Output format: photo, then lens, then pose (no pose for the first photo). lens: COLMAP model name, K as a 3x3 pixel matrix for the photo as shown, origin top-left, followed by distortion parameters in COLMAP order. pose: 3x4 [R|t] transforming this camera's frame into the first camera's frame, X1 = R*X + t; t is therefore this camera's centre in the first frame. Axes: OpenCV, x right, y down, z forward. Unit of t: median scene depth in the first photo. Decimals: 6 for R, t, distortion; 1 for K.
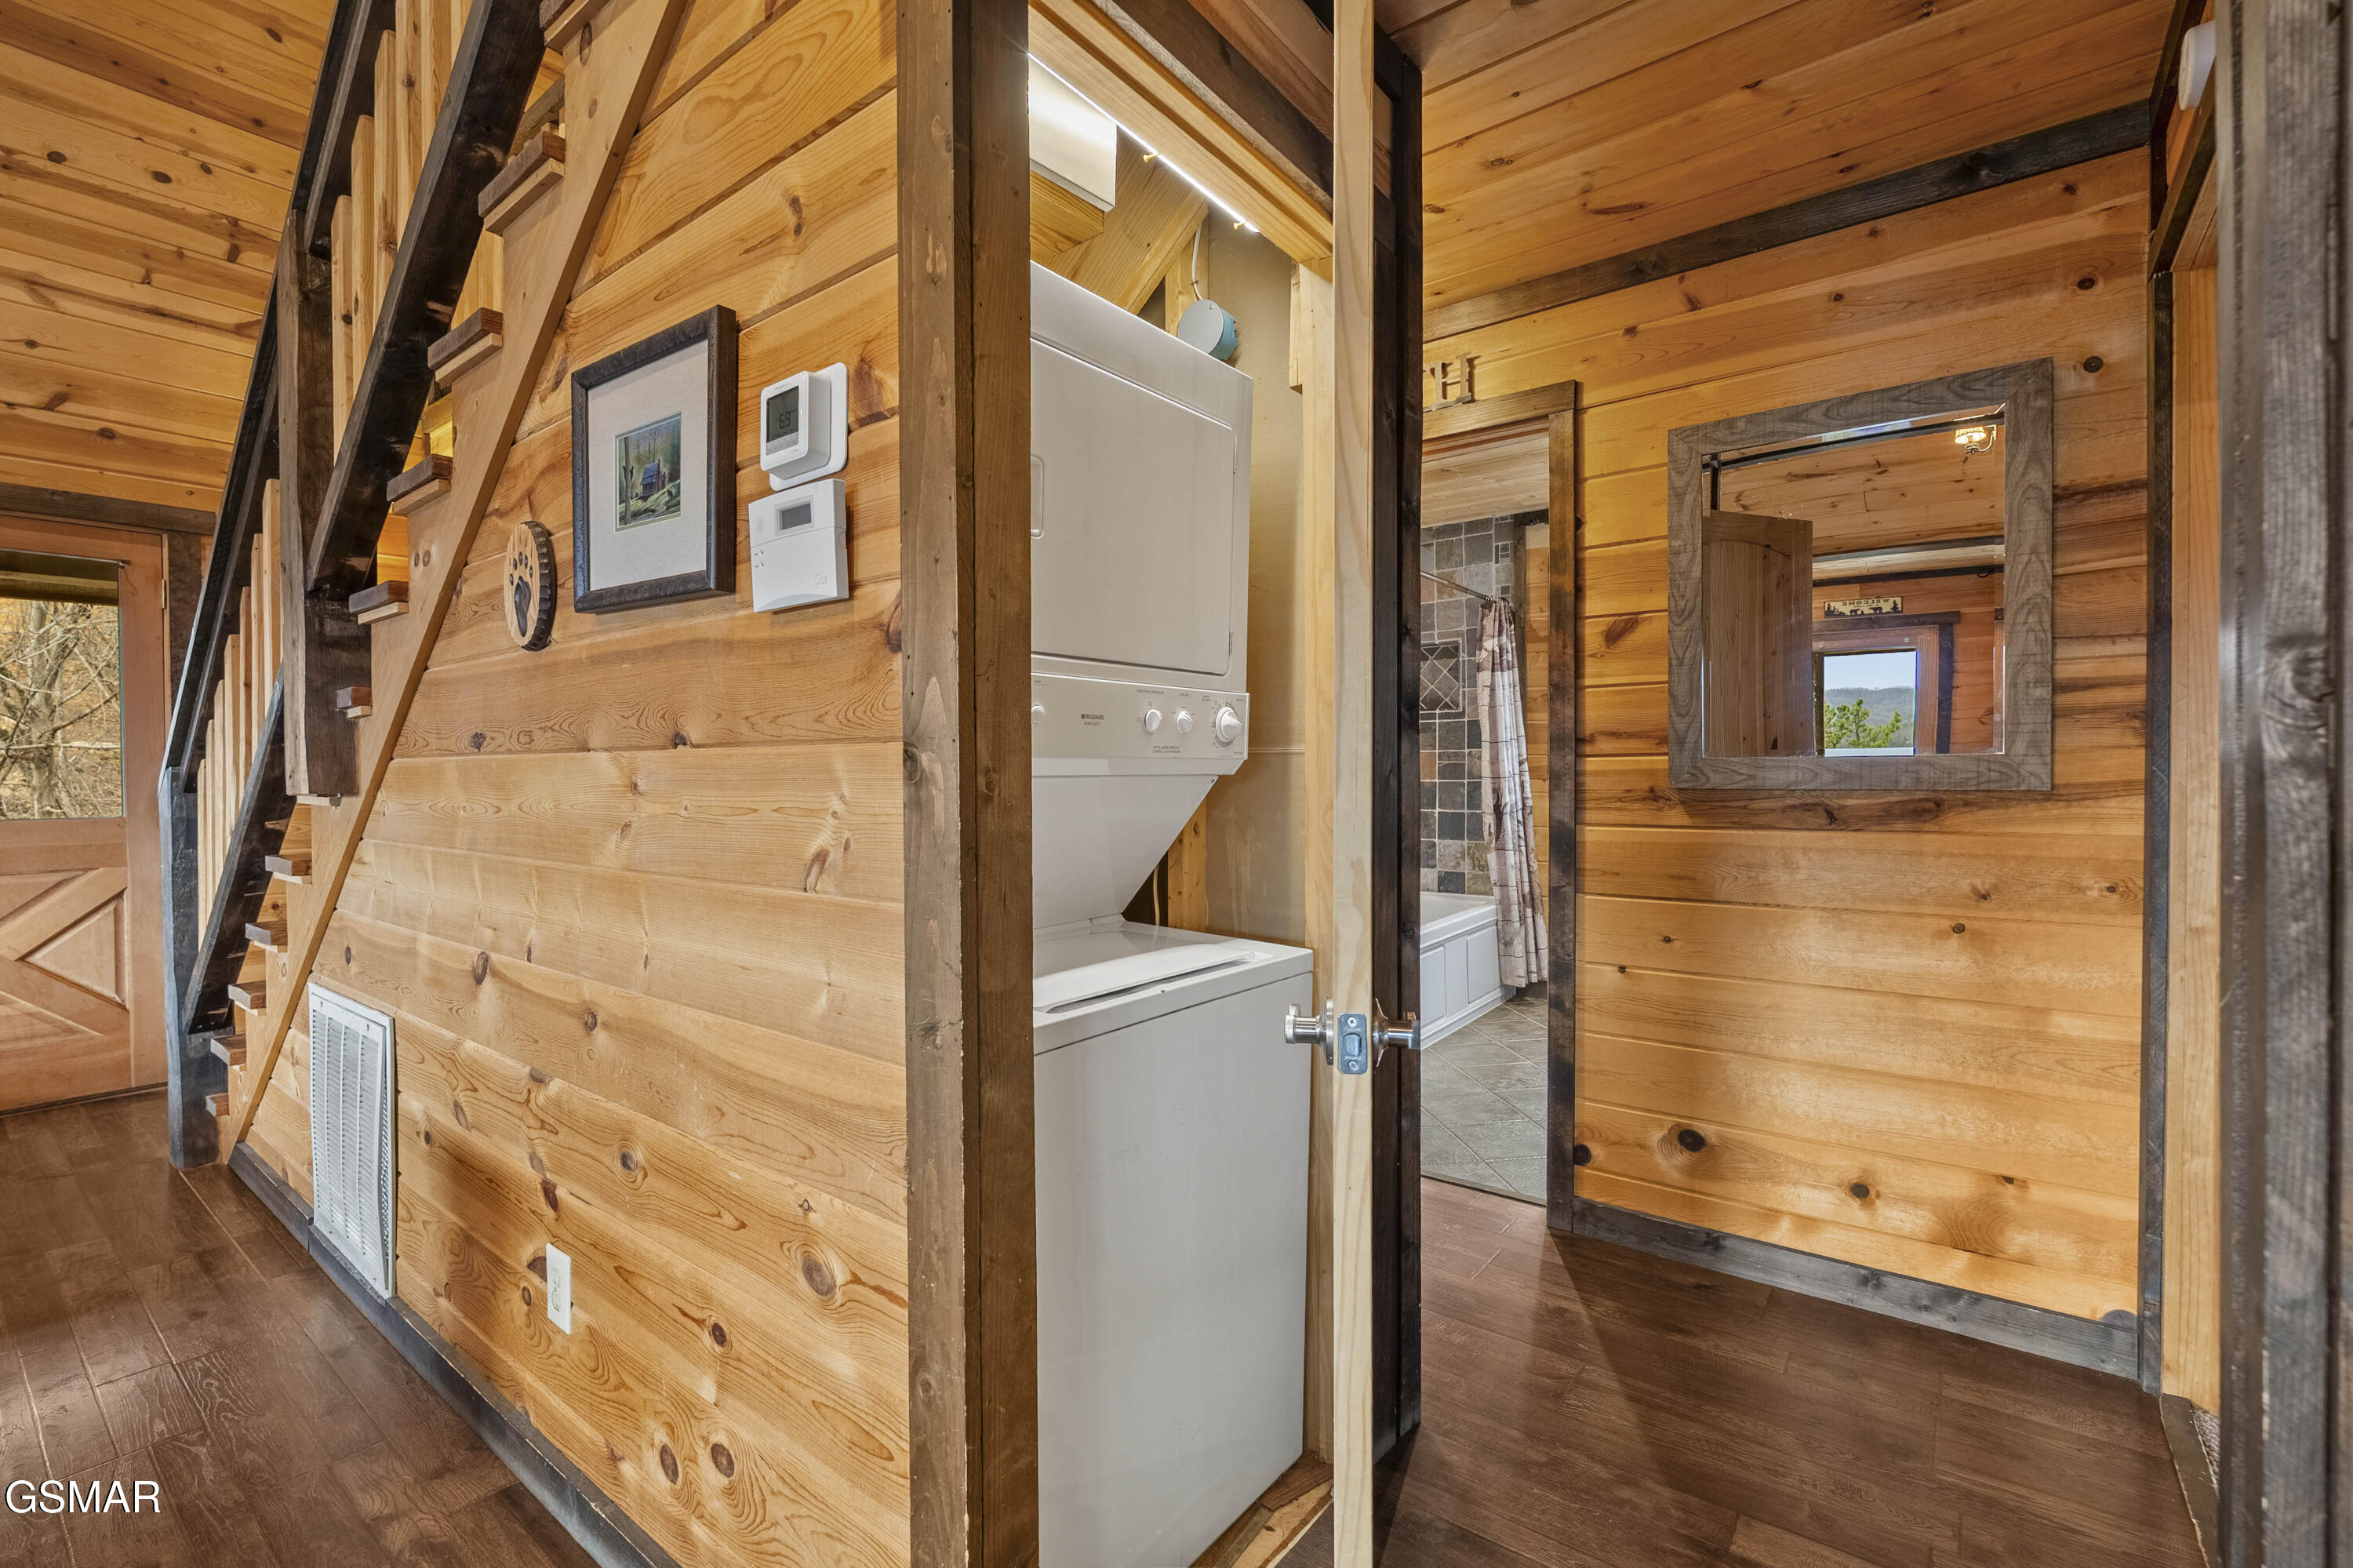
lens RADIAL K [[1031.1, 0, 1168.3], [0, 1031.1, 783.0], [0, 0, 1]] dist [-0.004147, 0.000116]
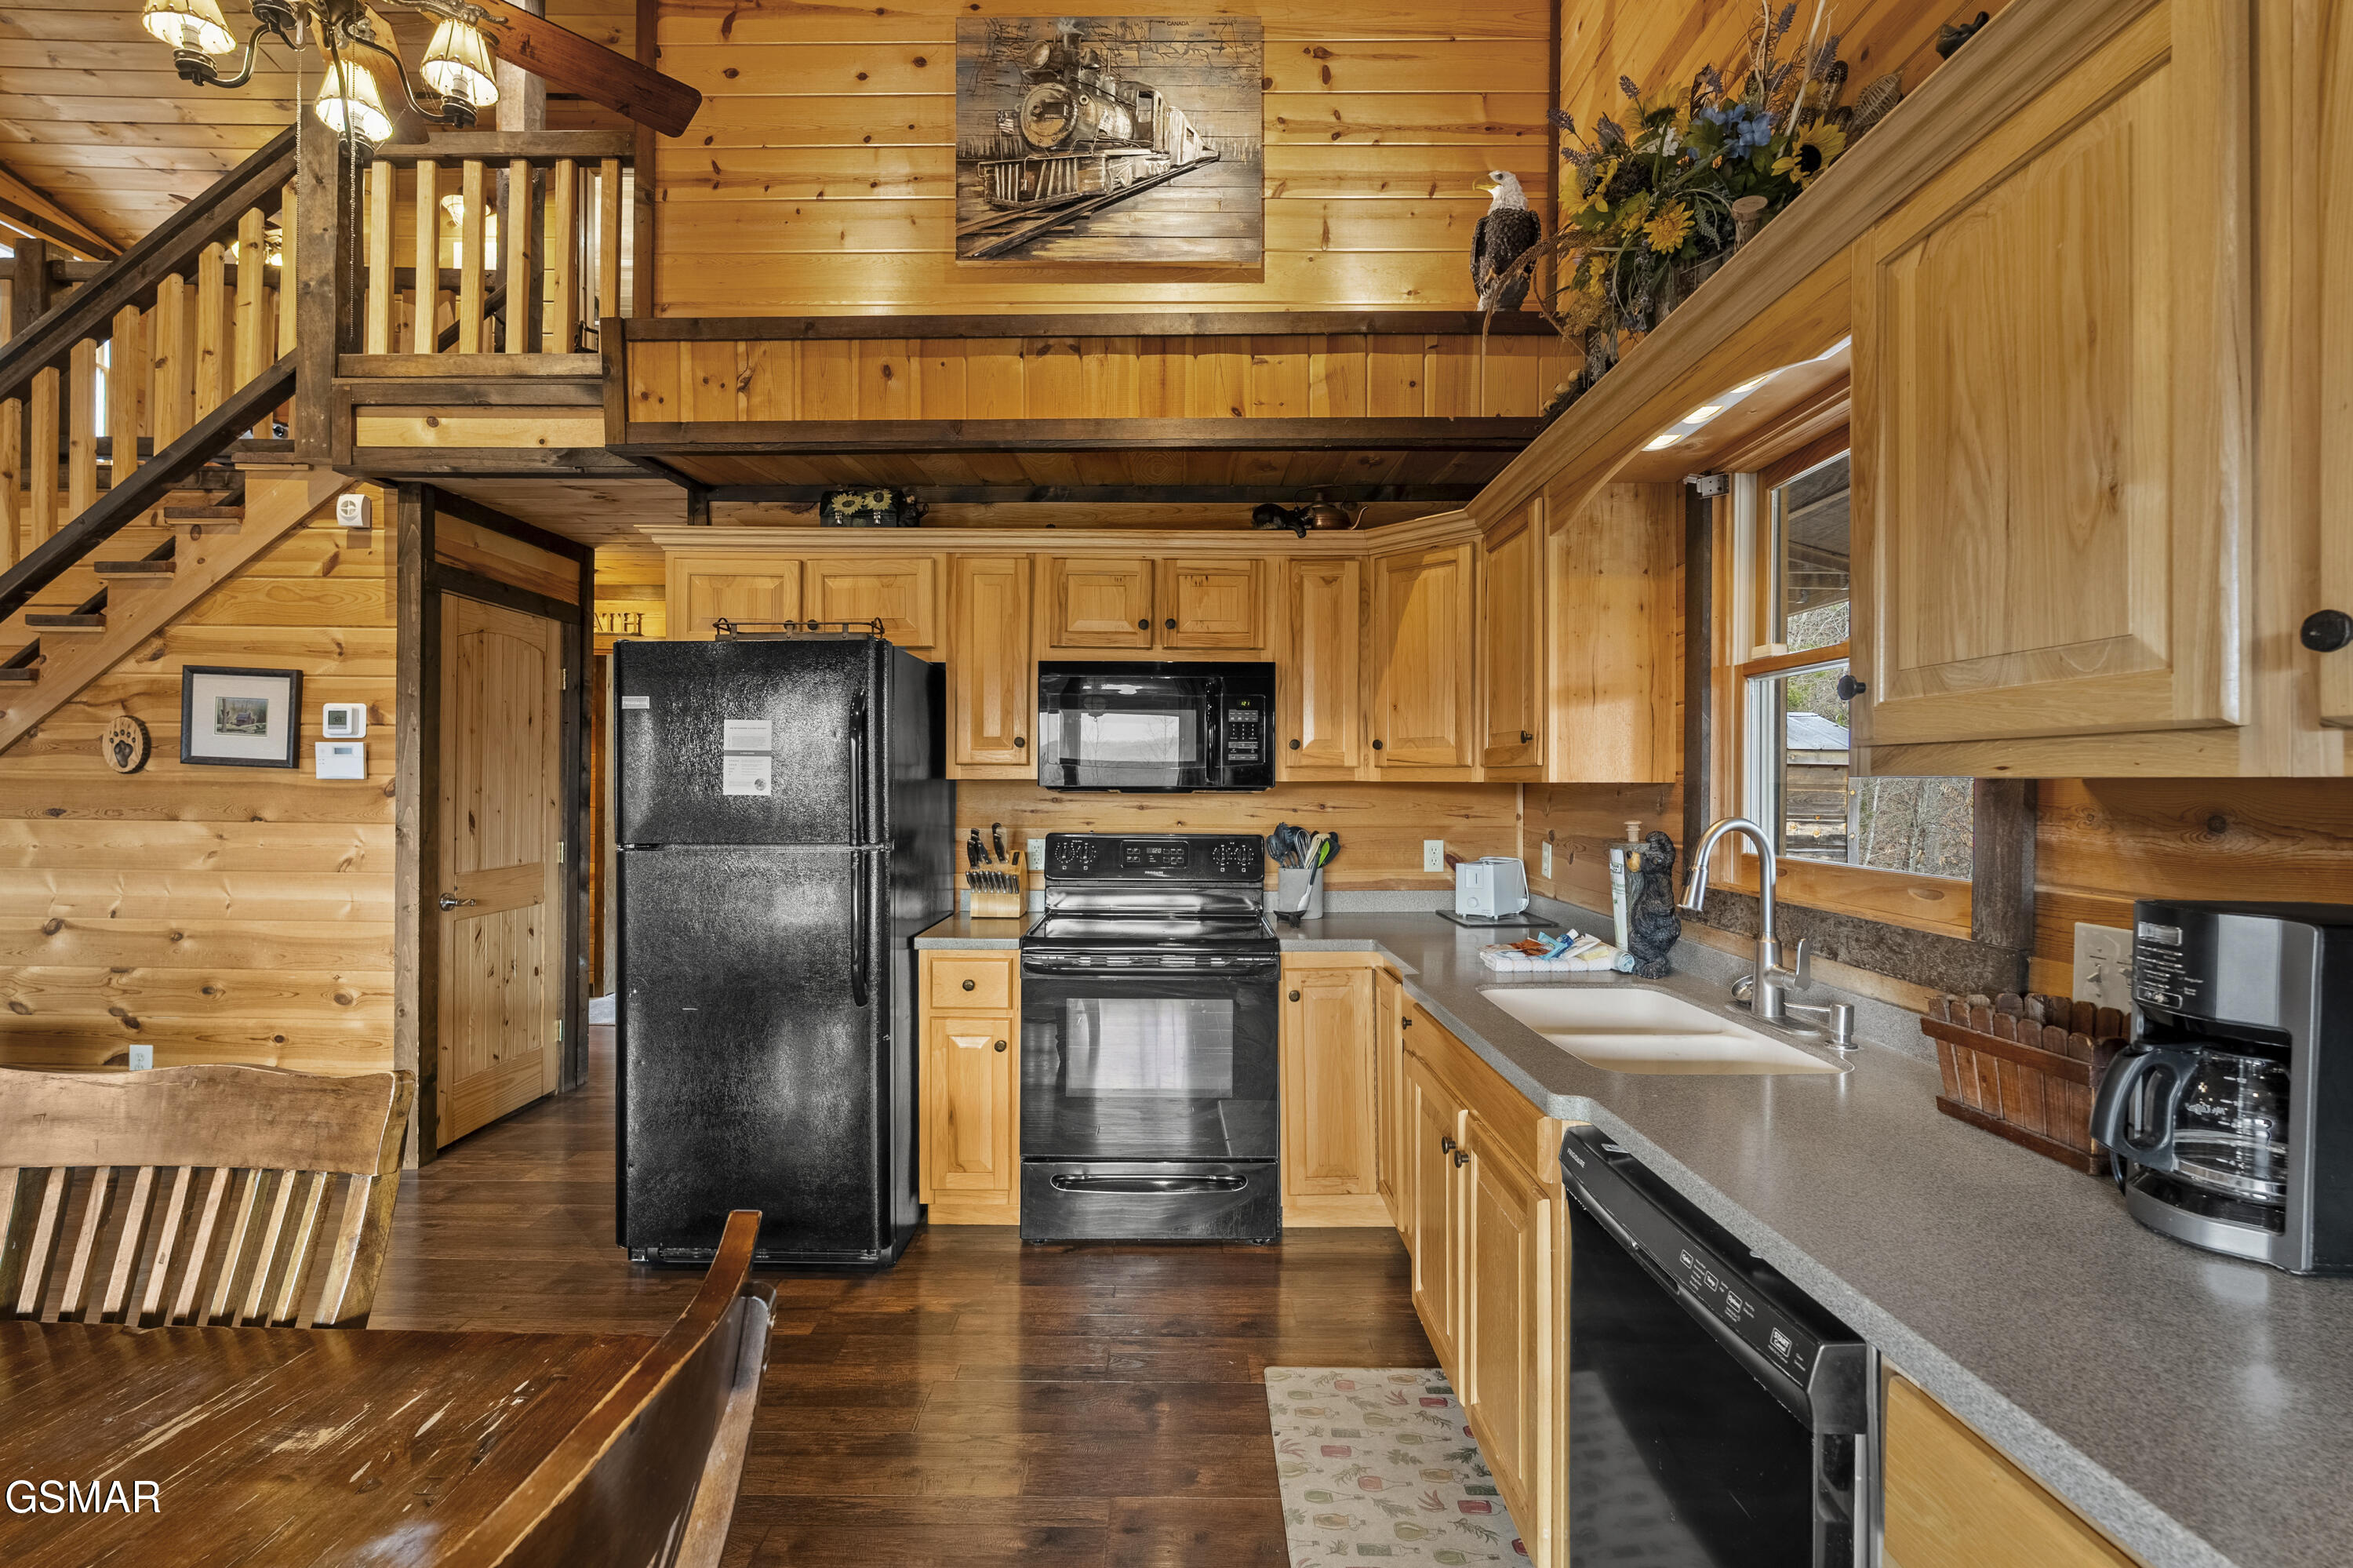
lens RADIAL K [[1031.1, 0, 1174.1], [0, 1031.1, 784.1], [0, 0, 1]] dist [-0.004147, 0.000116]
pose [[0.782466, 0.011568, 0.622586, -0.263195], [-0.004443, 0.999906, -0.012994, -0.102858], [-0.622677, 0.007402, 0.782444, -2.371687]]
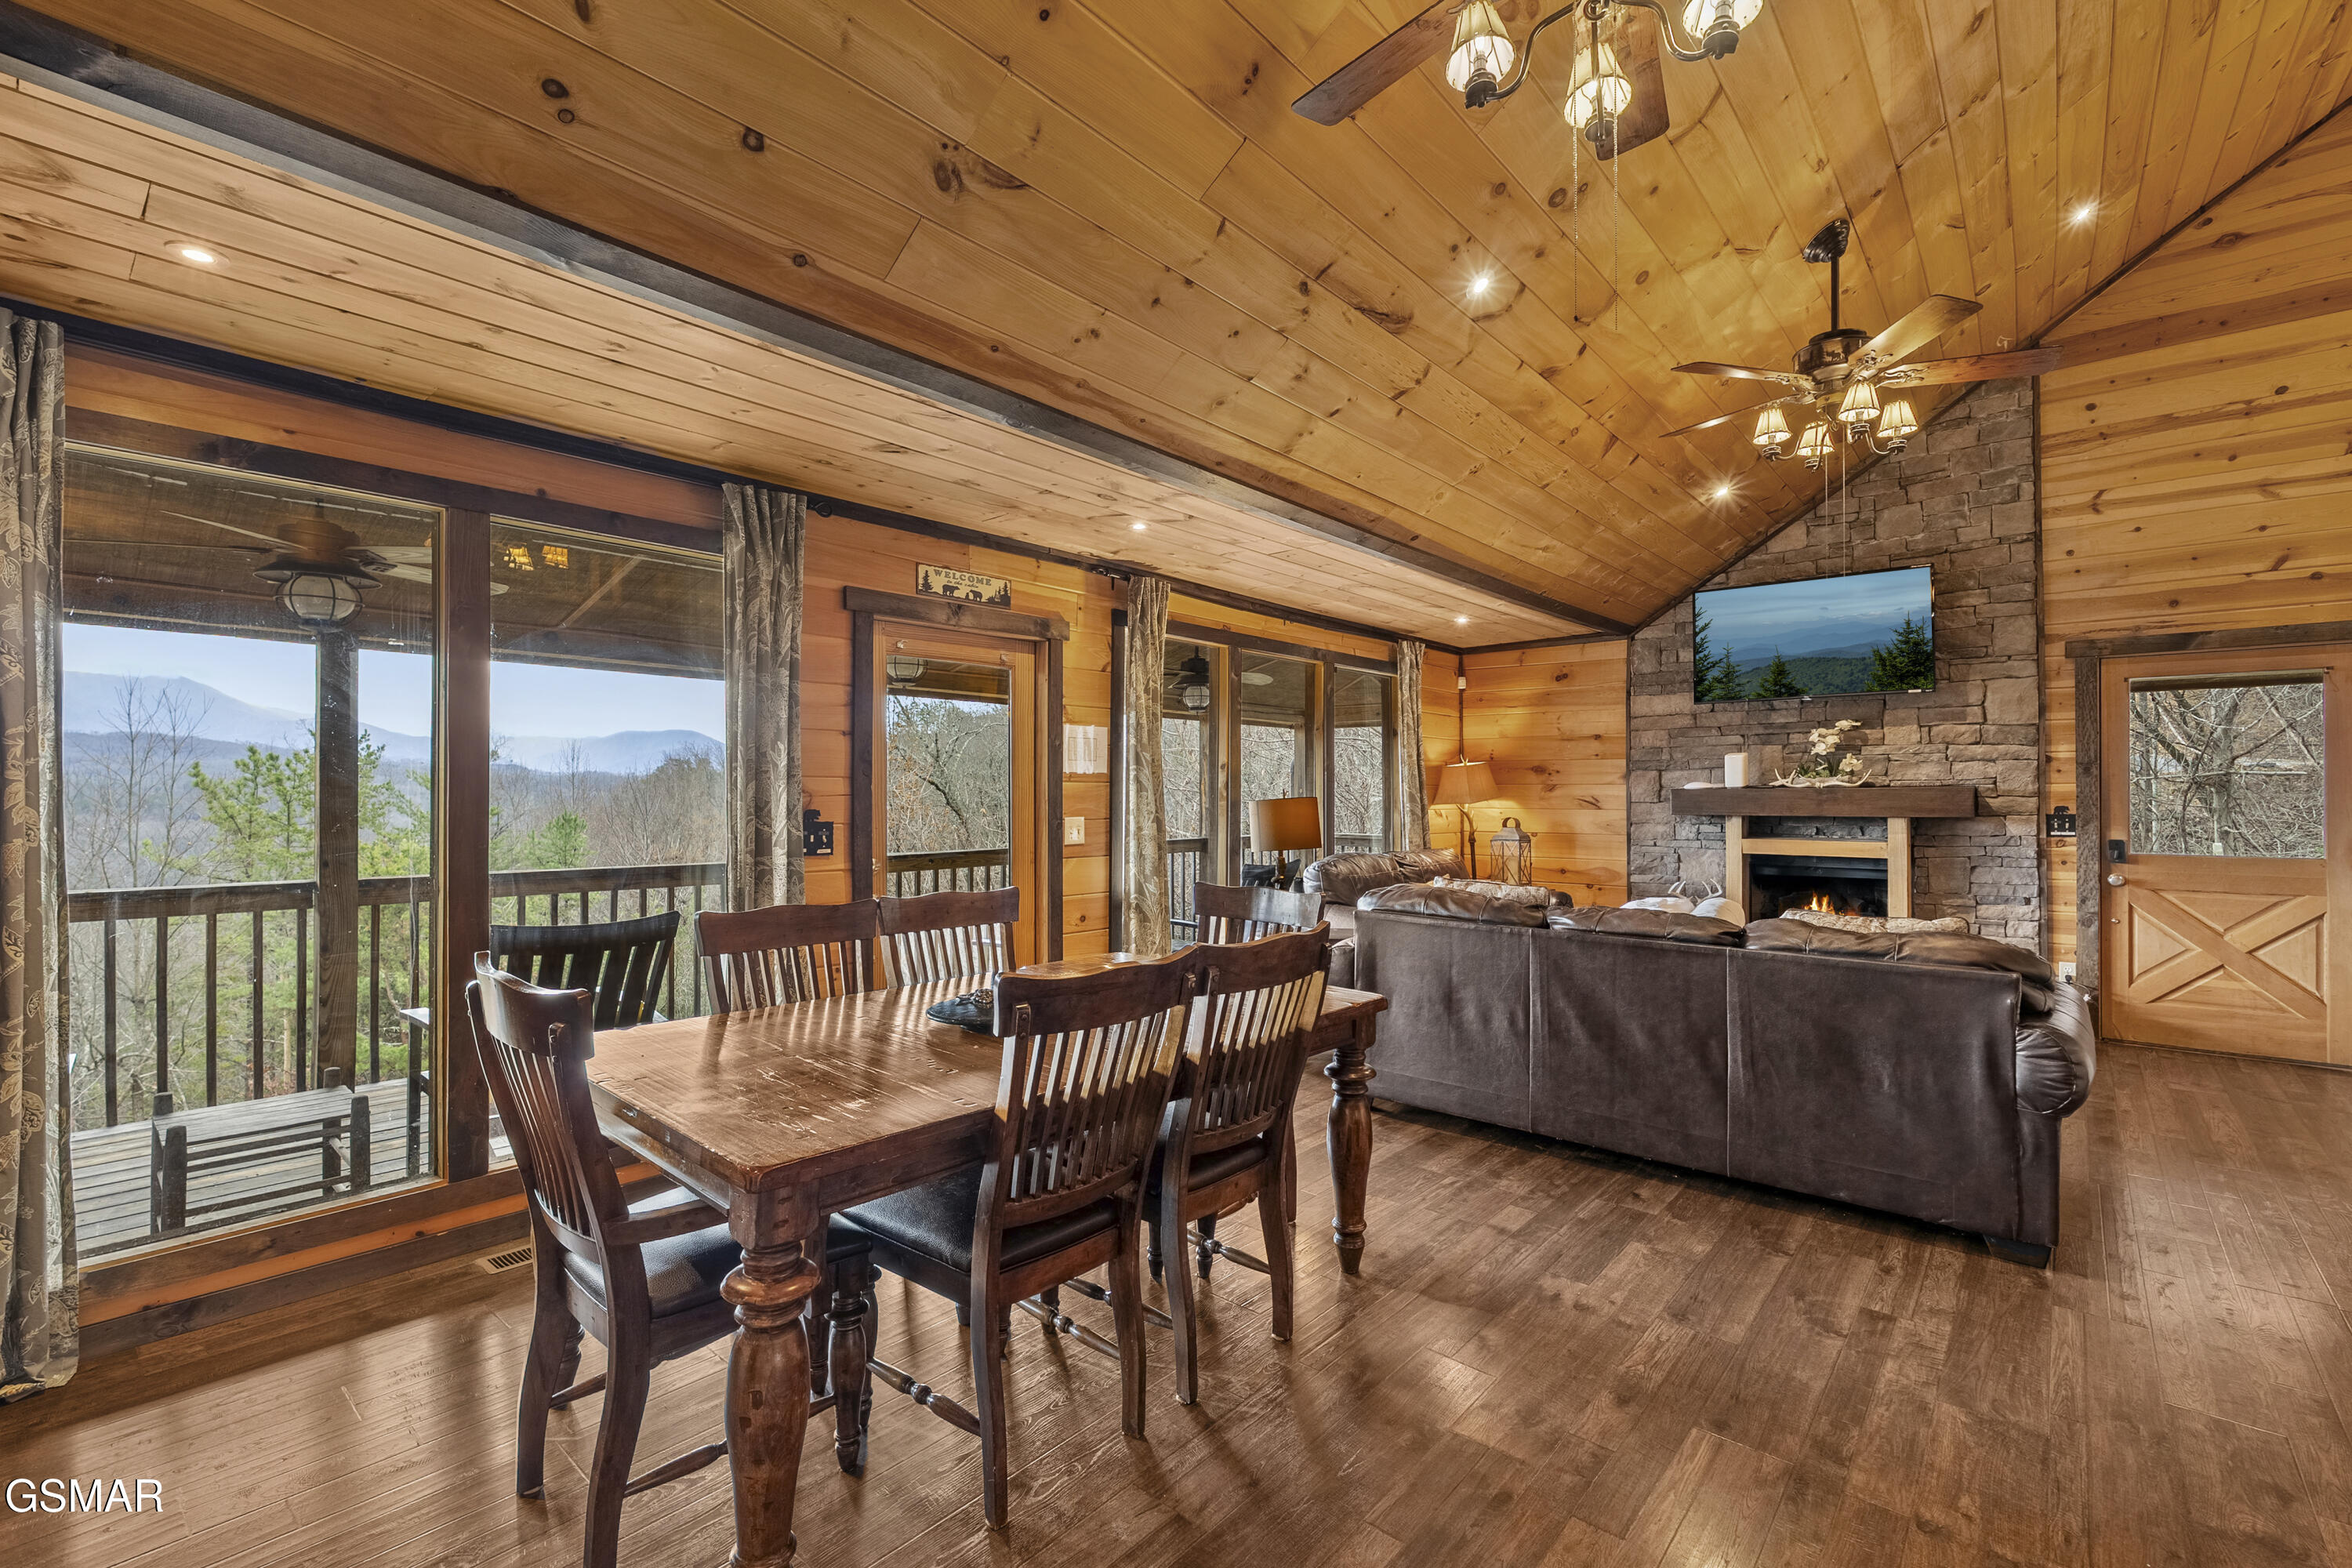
lens RADIAL K [[1030.7, 0, 1177.1], [0, 1030.7, 799.3], [0, 0, 1]] dist [-0.004147, 0.000116]
pose [[-0.049827, 0.005113, -0.998745, 0.990460], [-0.010572, 0.999928, 0.005646, -0.092656], [0.998702, 0.010840, -0.049769, -1.083862]]
